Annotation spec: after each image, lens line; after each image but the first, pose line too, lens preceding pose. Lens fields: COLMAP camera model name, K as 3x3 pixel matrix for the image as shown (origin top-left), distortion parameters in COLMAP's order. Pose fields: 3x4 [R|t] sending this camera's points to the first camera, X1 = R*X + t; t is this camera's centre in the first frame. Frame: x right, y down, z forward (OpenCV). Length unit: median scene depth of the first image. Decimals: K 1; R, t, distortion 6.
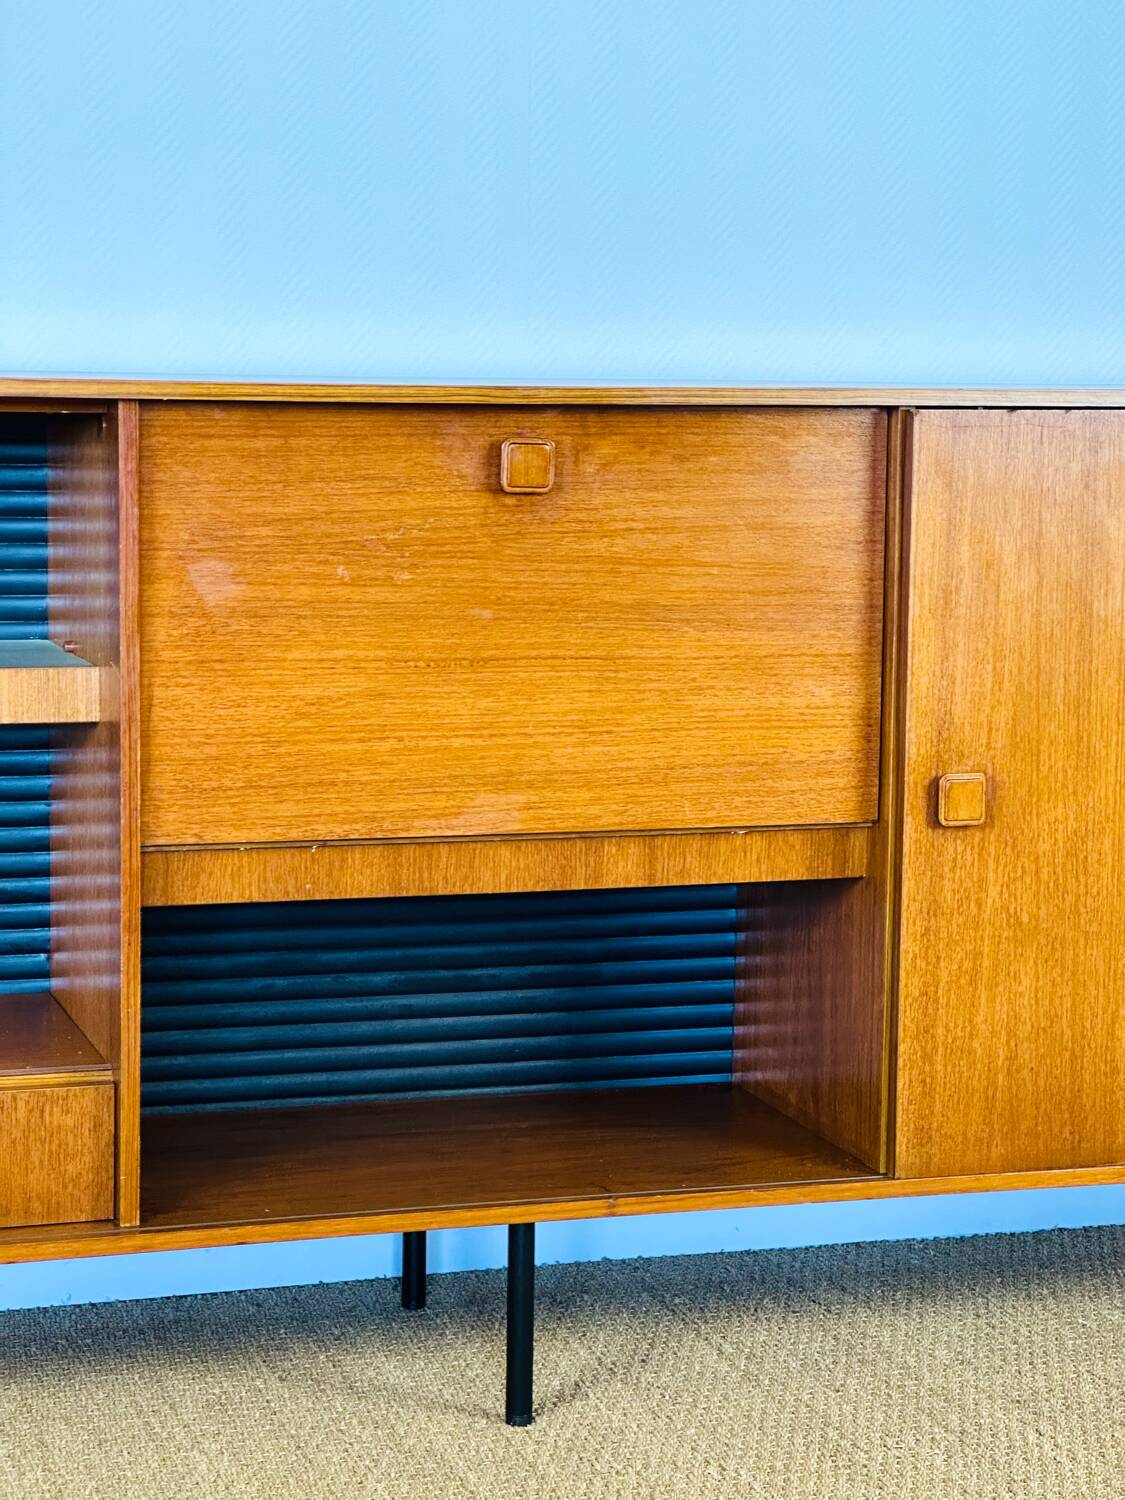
lens RADIAL K [[3275.2, 0, 587.8], [0, 3275.2, 738.3], [0, 0, 1]] dist [0.088058, 0.000000]
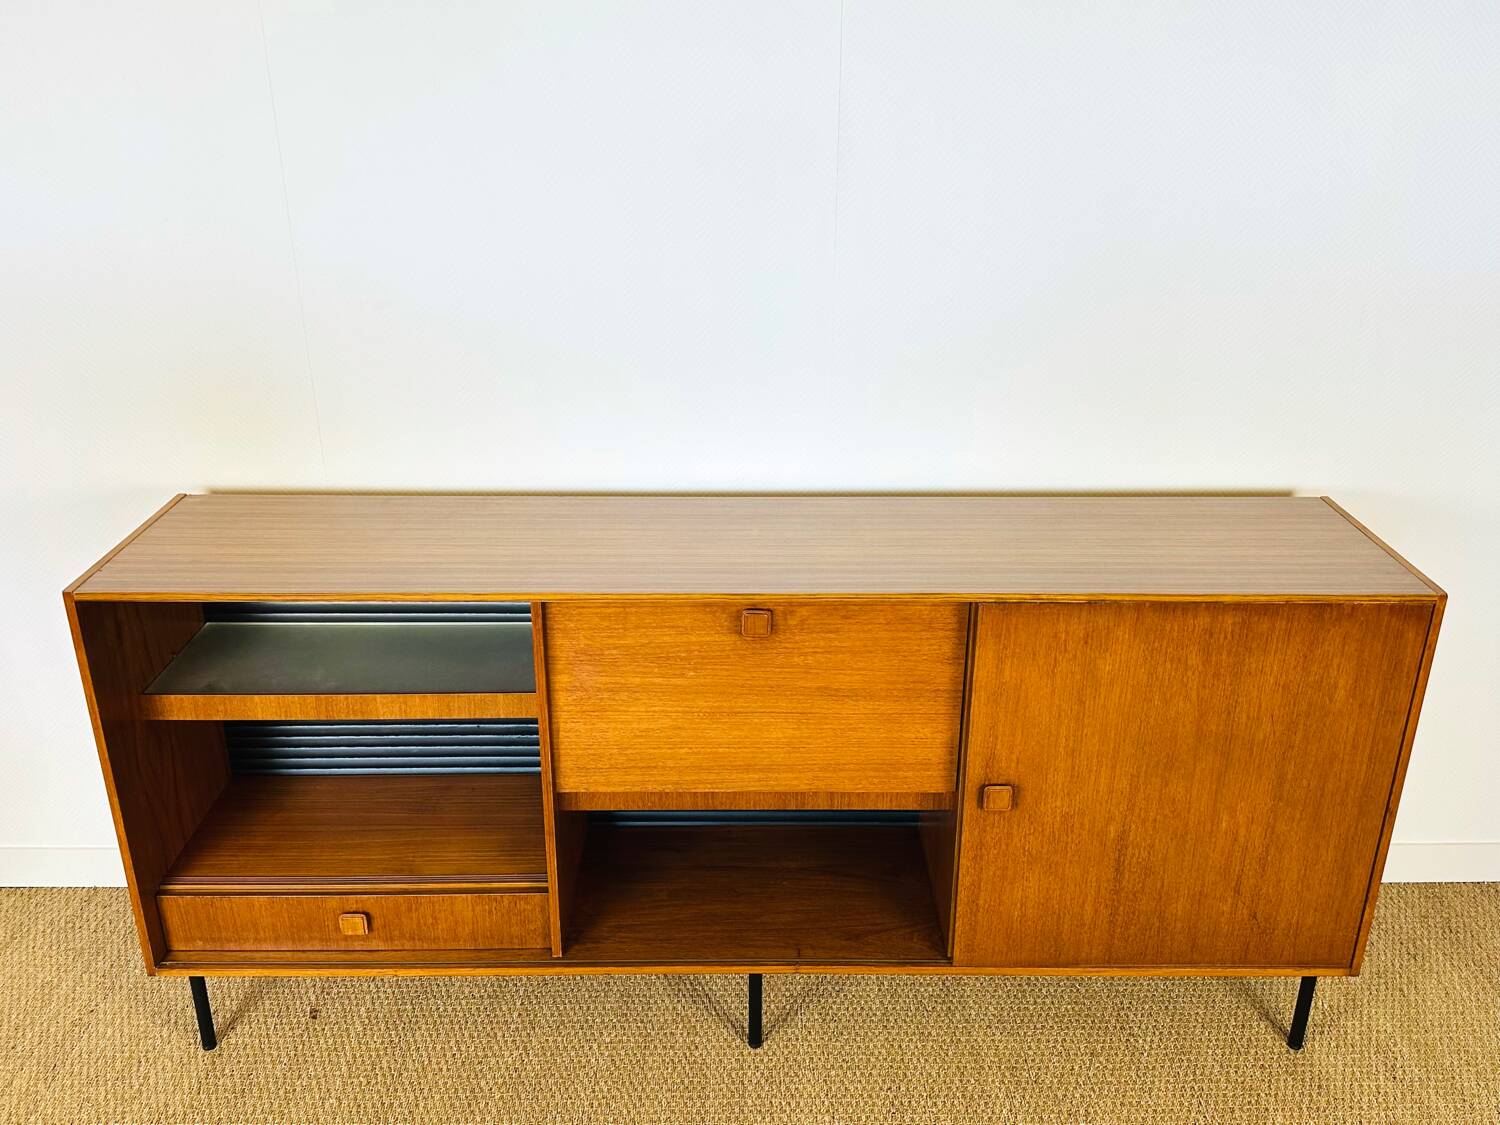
lens RADIAL K [[1259.7, 0, 750.6], [0, 1259.7, 554.7], [0, 0, 1]] dist [0.127928, -0.217627]
pose [[0.953408, 0.105985, -0.282455, 0.169931], [-0.025851, 0.961516, 0.273530, -0.305160], [0.300575, -0.253484, 0.919457, 0.344514]]
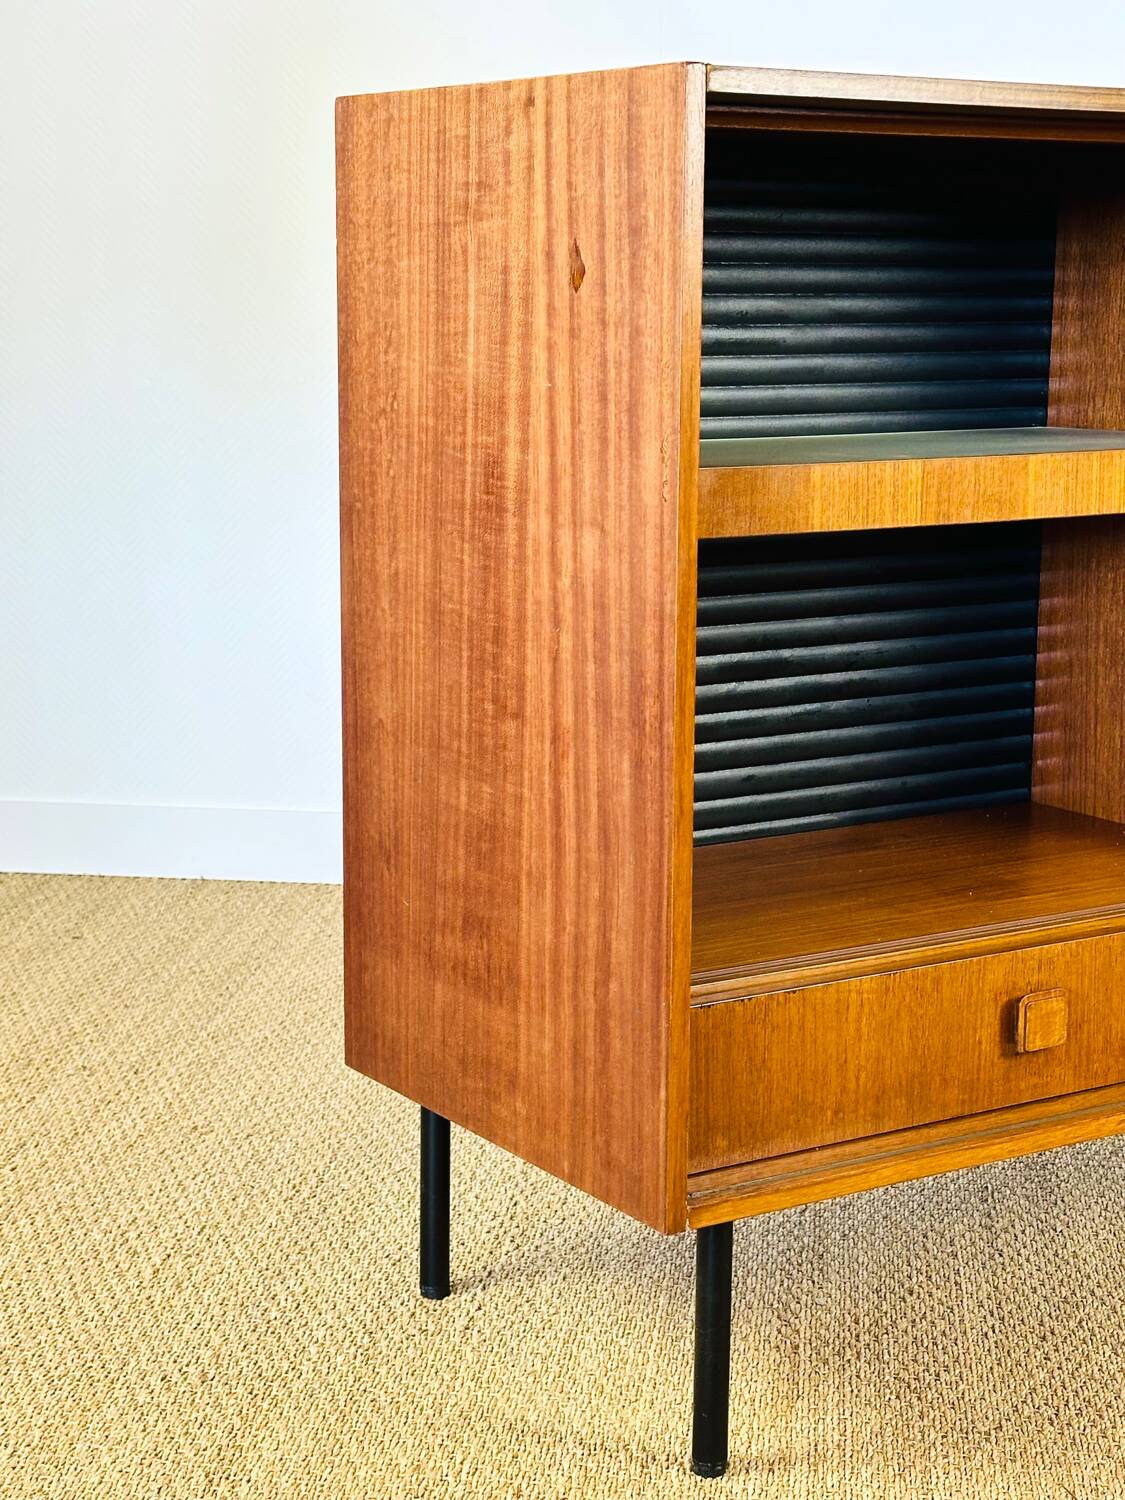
lens RADIAL K [[2631.2, 0, 590.8], [0, 2631.2, 777.3], [0, 0, 1]] dist [0.169794, 0.000000]
pose [[0.962859, -0.058149, 0.263669, -0.525416], [0.038886, 0.996218, 0.077702, 0.006103], [-0.267190, -0.064563, 0.961478, 0.321478]]
